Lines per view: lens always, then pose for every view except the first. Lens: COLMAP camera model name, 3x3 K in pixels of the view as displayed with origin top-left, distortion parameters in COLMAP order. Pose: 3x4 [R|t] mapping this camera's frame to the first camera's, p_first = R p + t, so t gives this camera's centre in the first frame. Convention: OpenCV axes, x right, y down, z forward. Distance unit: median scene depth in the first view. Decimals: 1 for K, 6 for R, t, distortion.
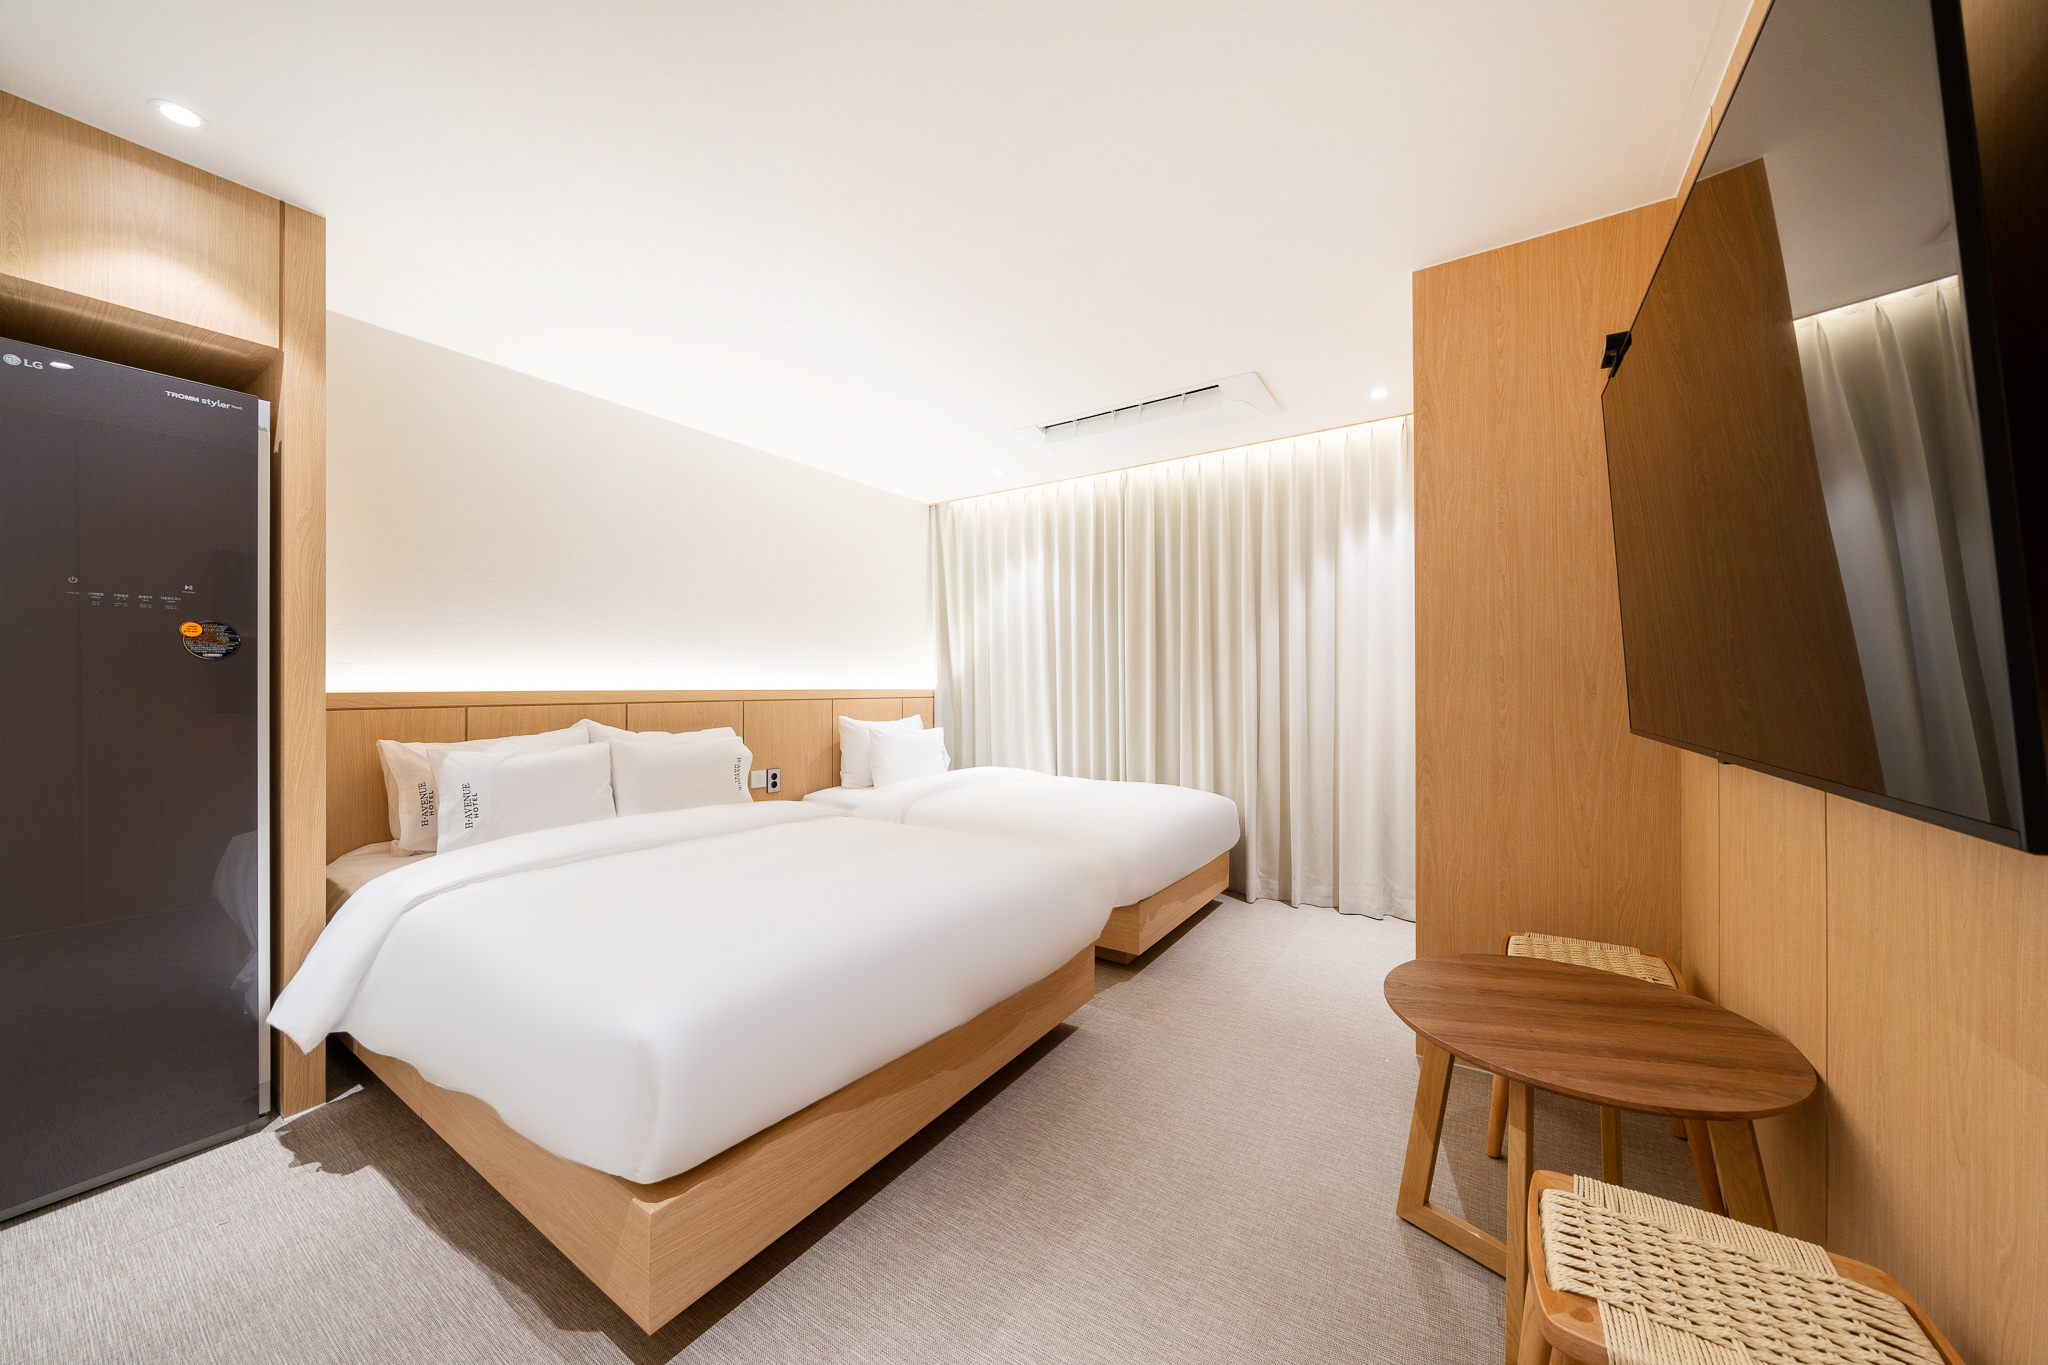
lens RADIAL K [[699.8, 0, 1032.8], [0, 699.8, 686.3], [0, 0, 1]] dist [0.000031, 0.000052]
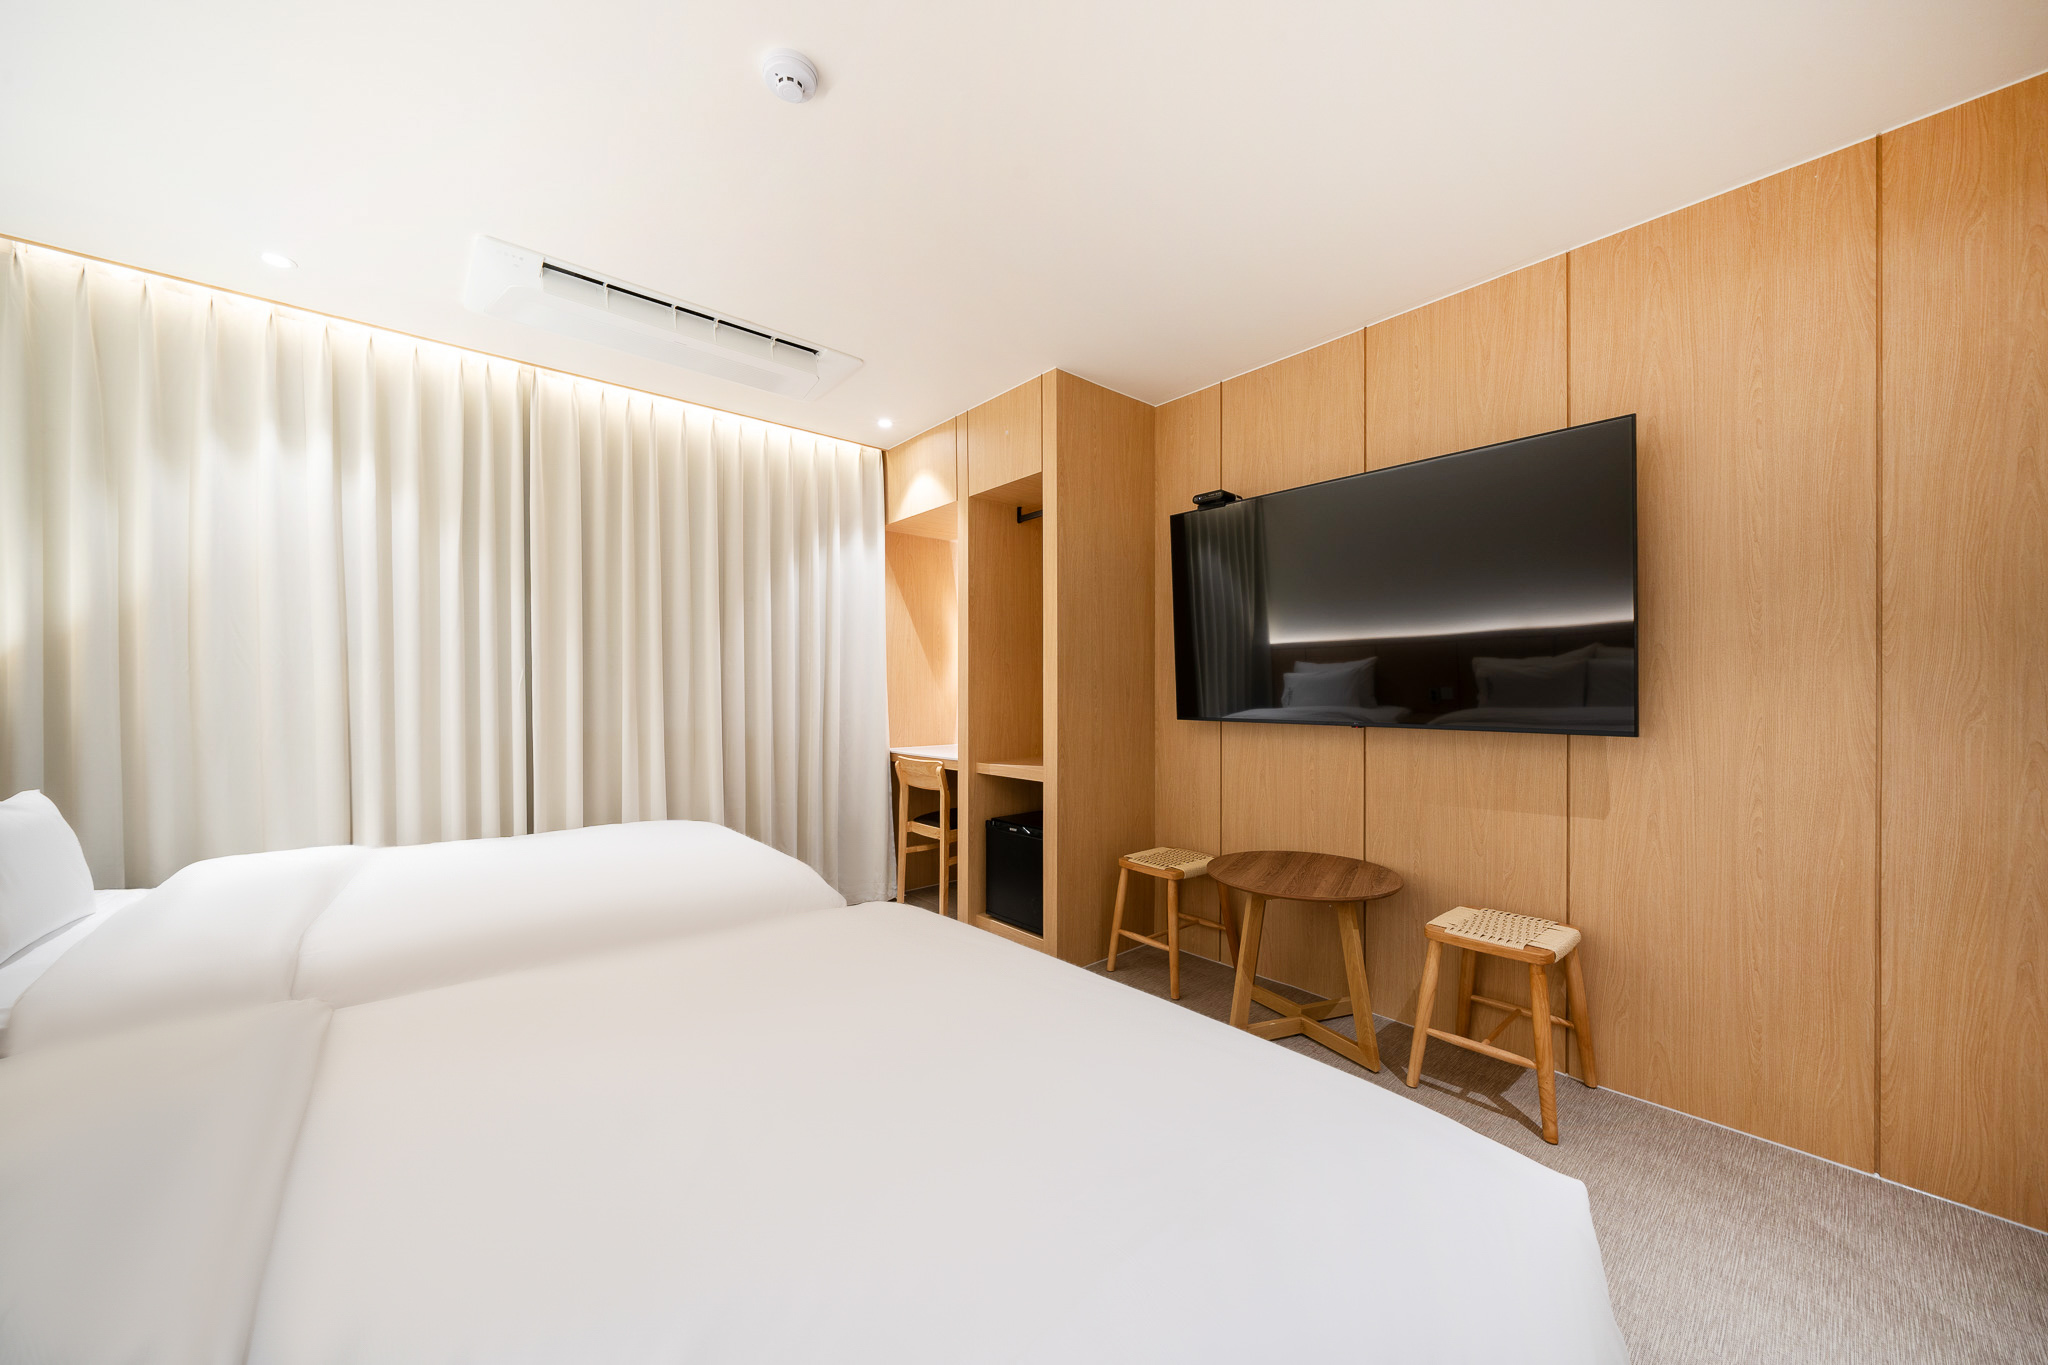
lens RADIAL K [[731.0, 0, 992.8], [0, 731.0, 701.8], [0, 0, 1]] dist [-0.000968, -0.000072]
pose [[0.304823, -0.003214, 0.952404, -0.406858], [-0.001259, 0.999992, 0.003778, 0.006775], [-0.952408, -0.002351, 0.304817, 0.372945]]
